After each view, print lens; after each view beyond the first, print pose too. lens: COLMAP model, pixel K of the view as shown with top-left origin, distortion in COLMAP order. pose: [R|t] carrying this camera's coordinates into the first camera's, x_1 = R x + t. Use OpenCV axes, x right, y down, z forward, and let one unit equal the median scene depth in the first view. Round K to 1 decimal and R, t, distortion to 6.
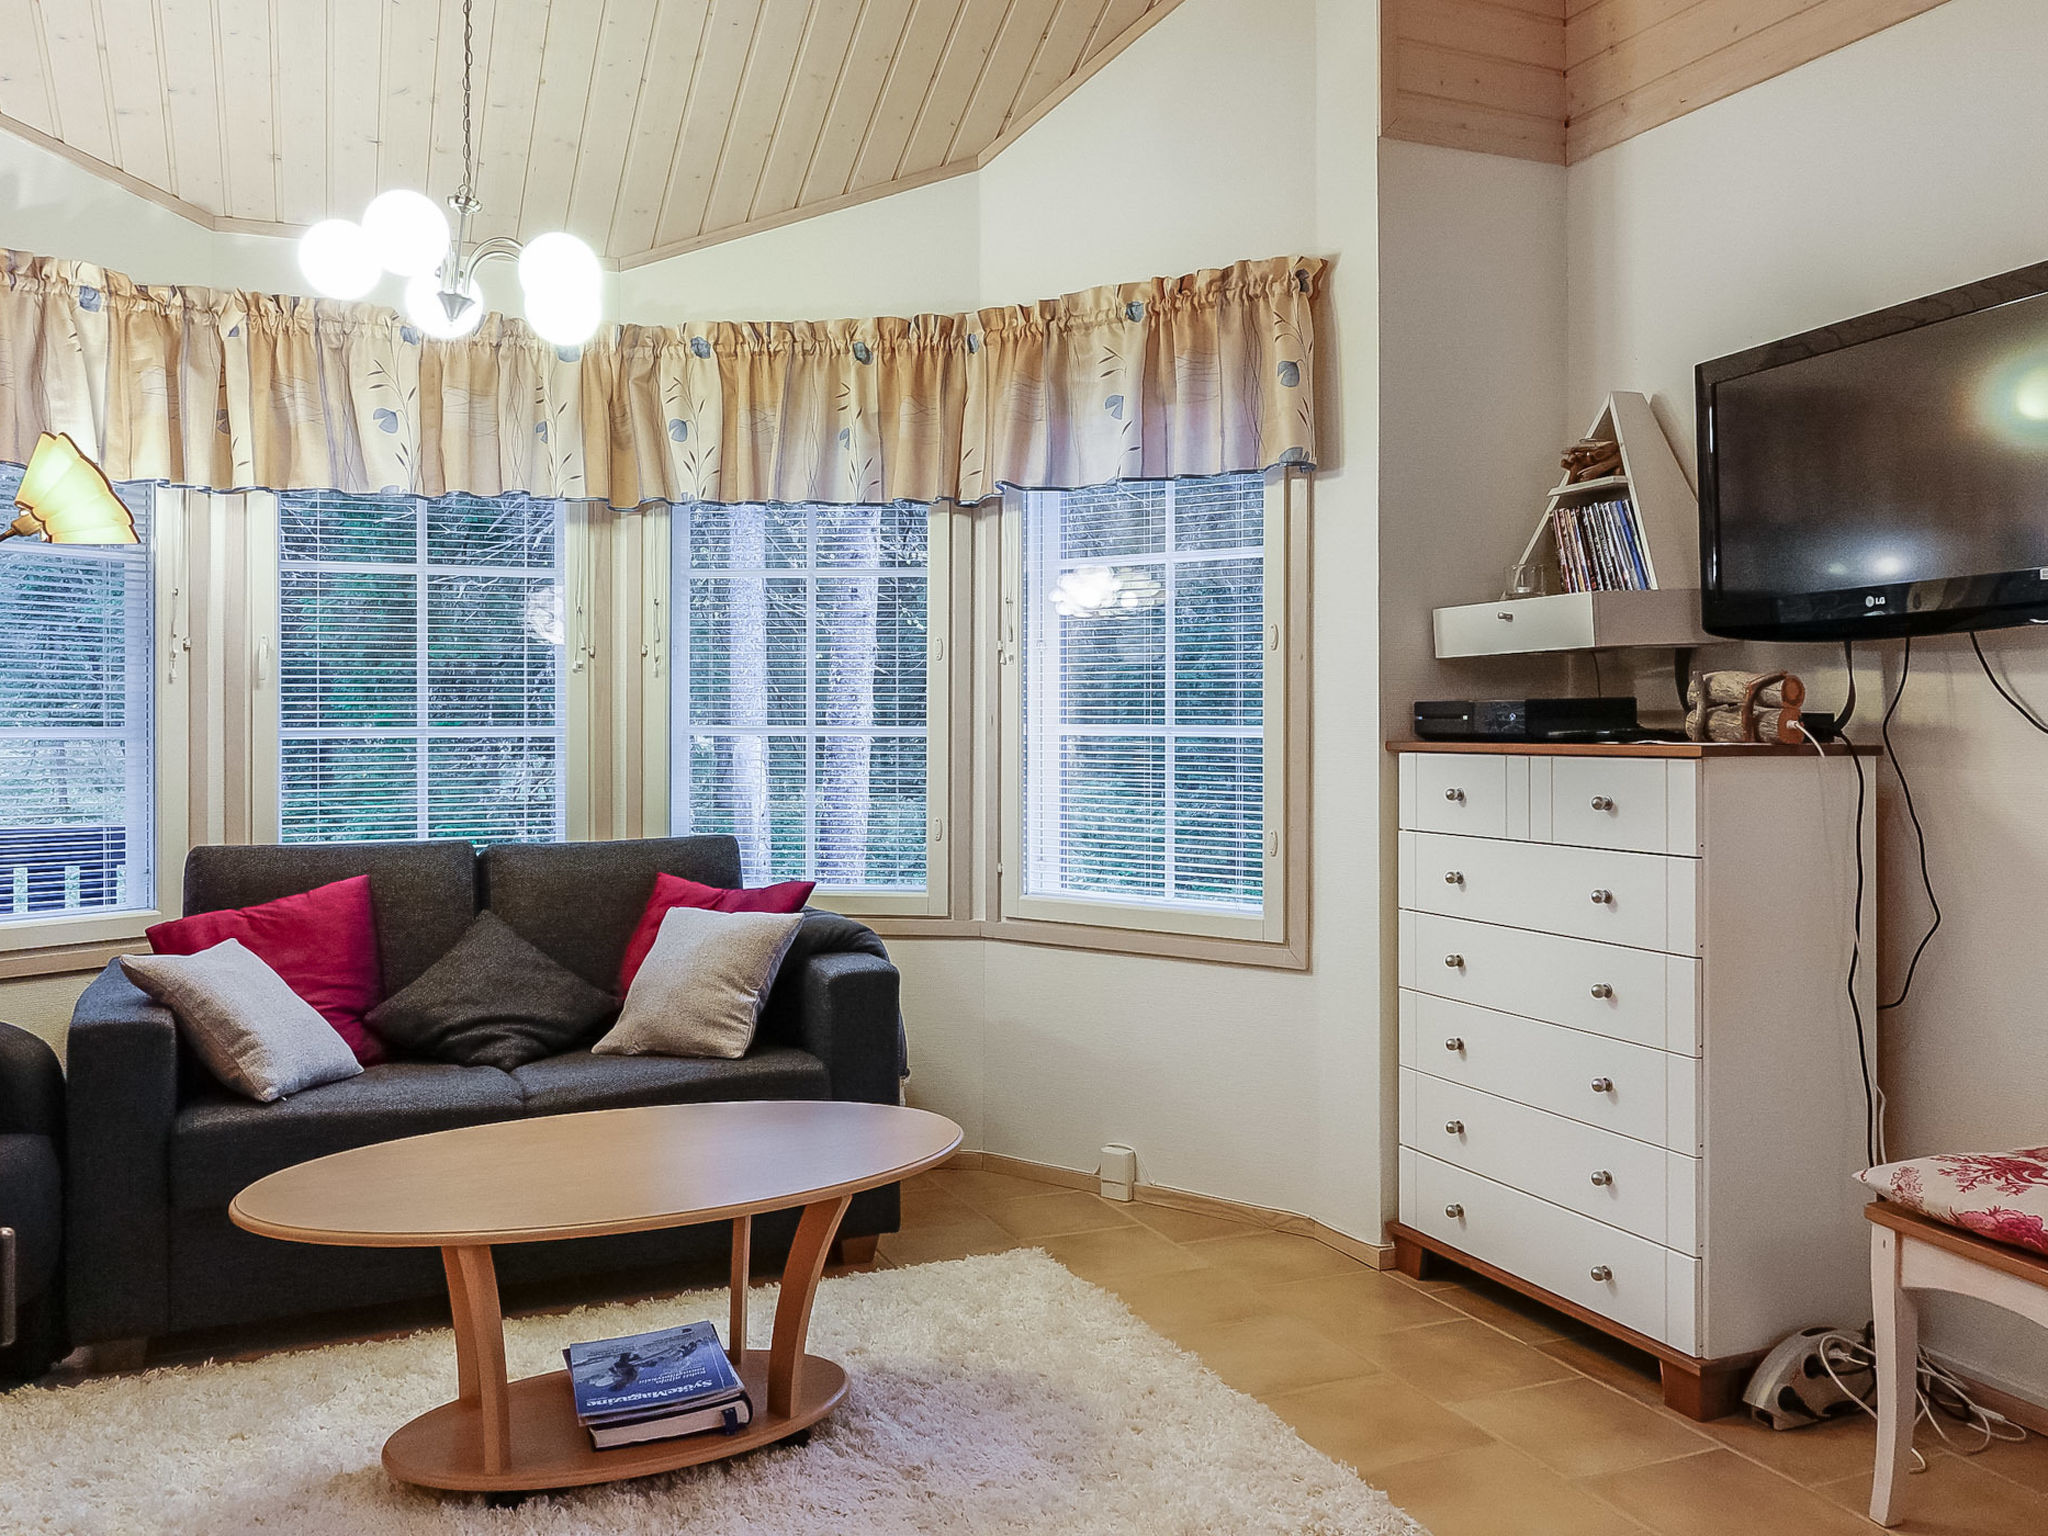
lens RADIAL K [[1645.0, 0, 1028.6], [0, 1645.0, 702.8], [0, 0, 1]] dist [-0.009078, -0.006727]
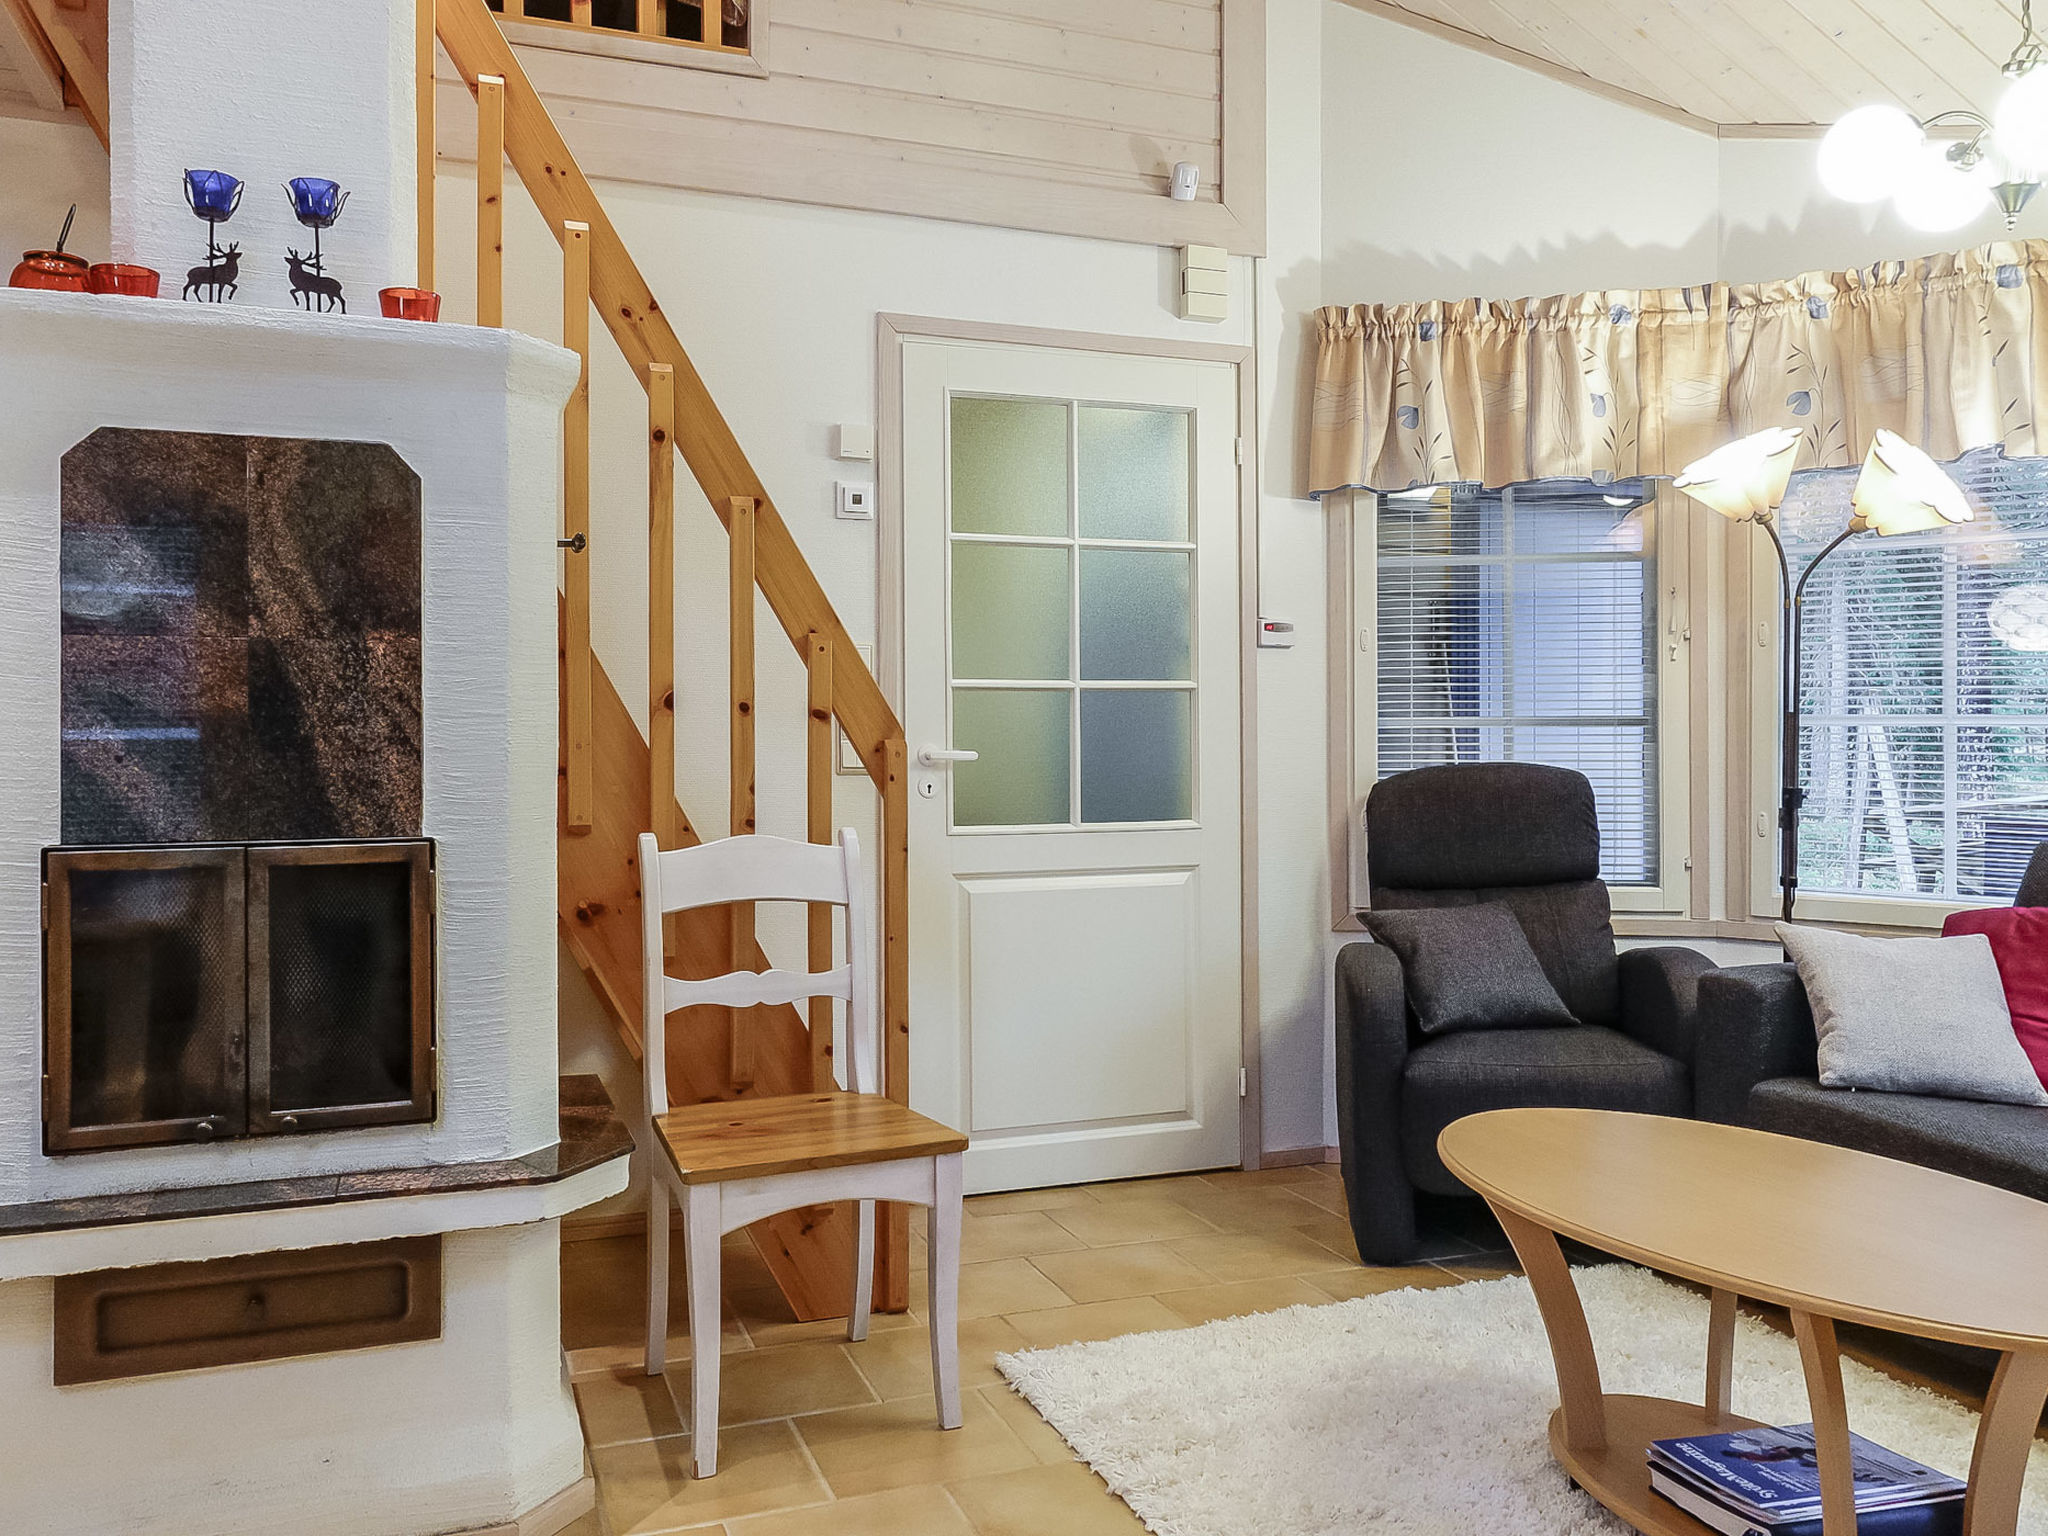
lens RADIAL K [[1624.6, 0, 1029.1], [0, 1624.6, 739.2], [0, 0, 1]] dist [-0.000212, 0.001678]
pose [[-0.050900, -0.001964, -0.998702, 0.422975], [0.007820, 0.999967, -0.002365, 0.027614], [0.998673, -0.007930, -0.050883, 0.460549]]
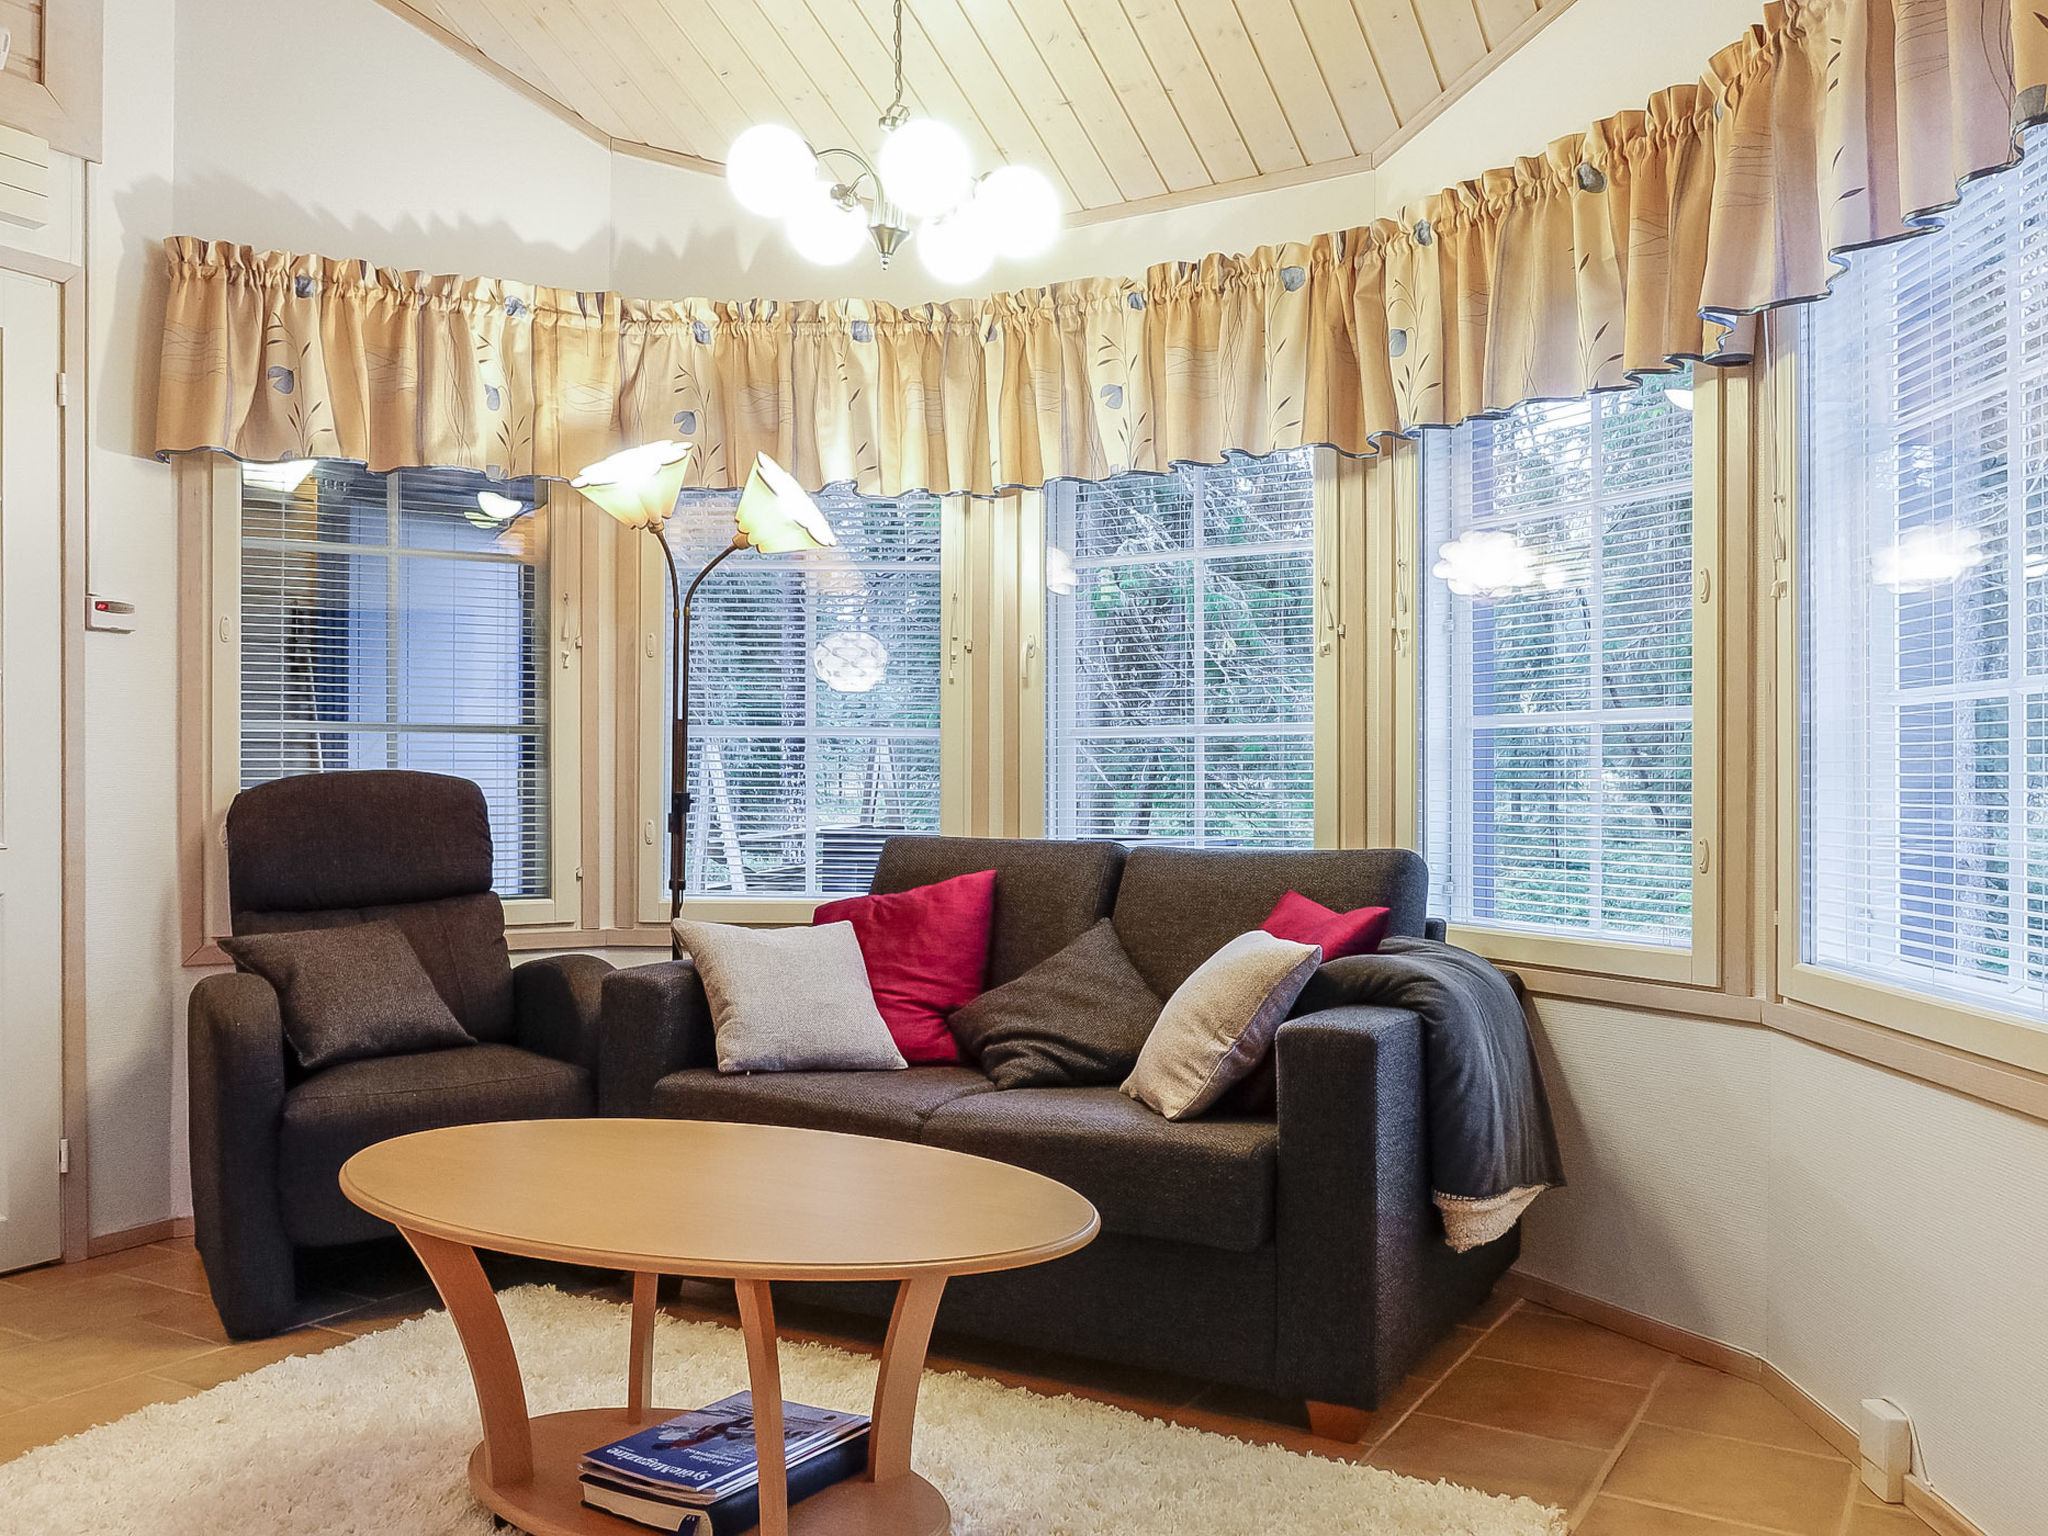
lens RADIAL K [[1637.0, 0, 1036.9], [0, 1637.0, 782.9], [0, 0, 1]] dist [-0.018222, 0.002792]
pose [[0.591138, -0.001355, -0.806569, 0.367512], [0.004631, 0.999988, 0.001714, 0.051356], [0.806557, -0.004748, 0.591137, 0.449475]]
